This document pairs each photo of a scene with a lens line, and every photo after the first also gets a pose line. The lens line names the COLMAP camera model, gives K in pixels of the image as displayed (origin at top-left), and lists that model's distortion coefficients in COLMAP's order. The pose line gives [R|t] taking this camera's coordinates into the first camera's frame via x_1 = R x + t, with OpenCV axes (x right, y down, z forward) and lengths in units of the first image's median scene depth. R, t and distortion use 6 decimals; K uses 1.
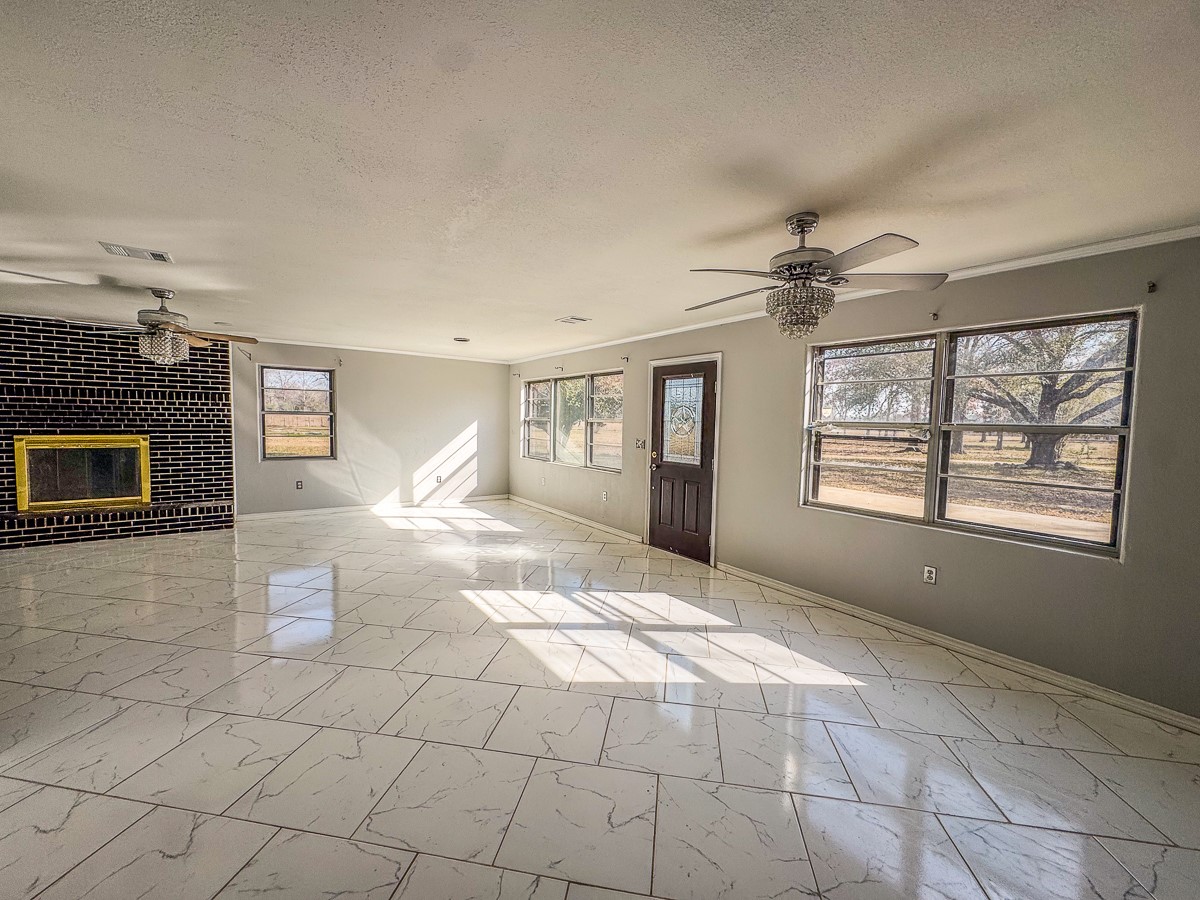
lens RADIAL K [[479.5, 0, 600.0], [0, 479.5, 450.0], [0, 0, 1]] dist [0.000790, -0.000074]
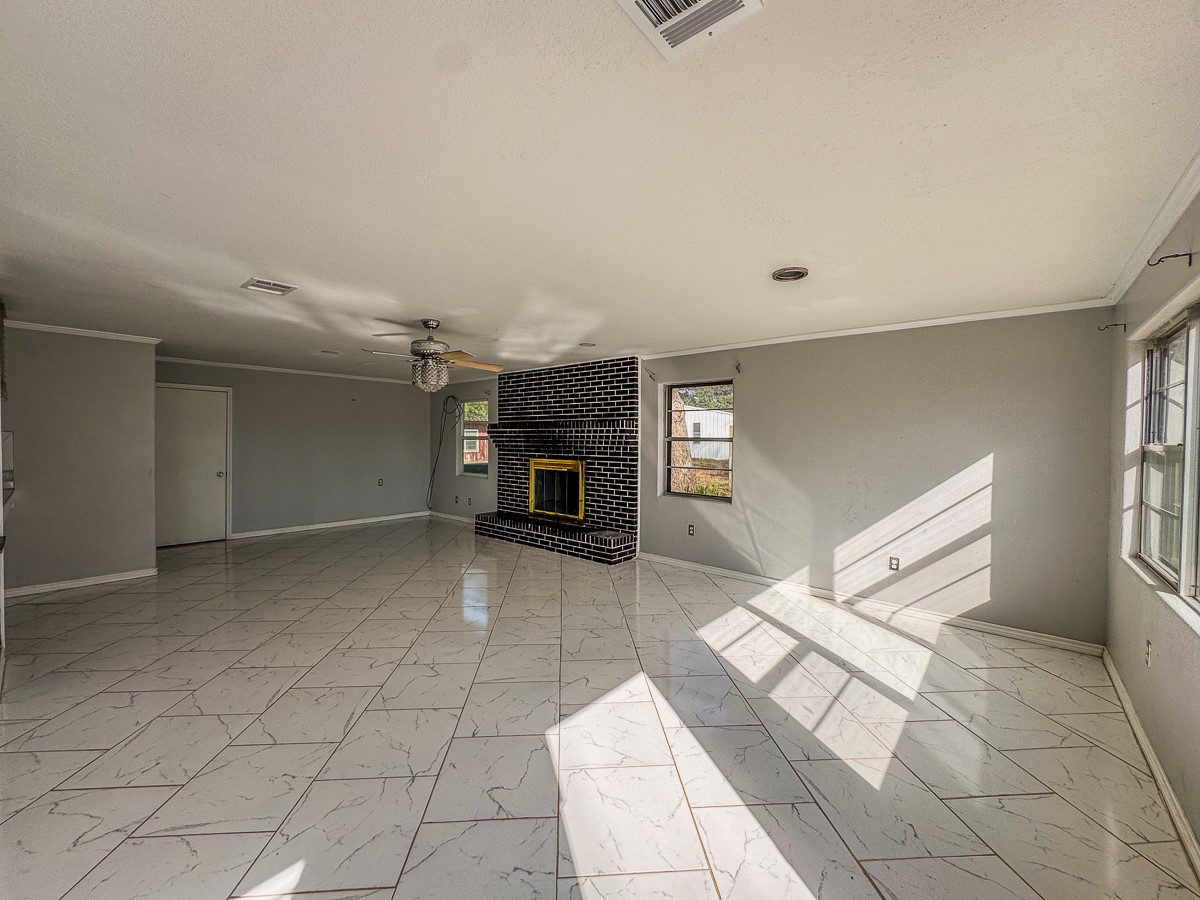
lens RADIAL K [[479.5, 0, 600.0], [0, 479.5, 450.0], [0, 0, 1]] dist [0.000790, -0.000074]
pose [[0.236712, 0.007046, -0.971554, 0.113014], [-0.069637, 0.997525, -0.009732, -0.043972], [0.969081, 0.069960, 0.236617, 0.707978]]
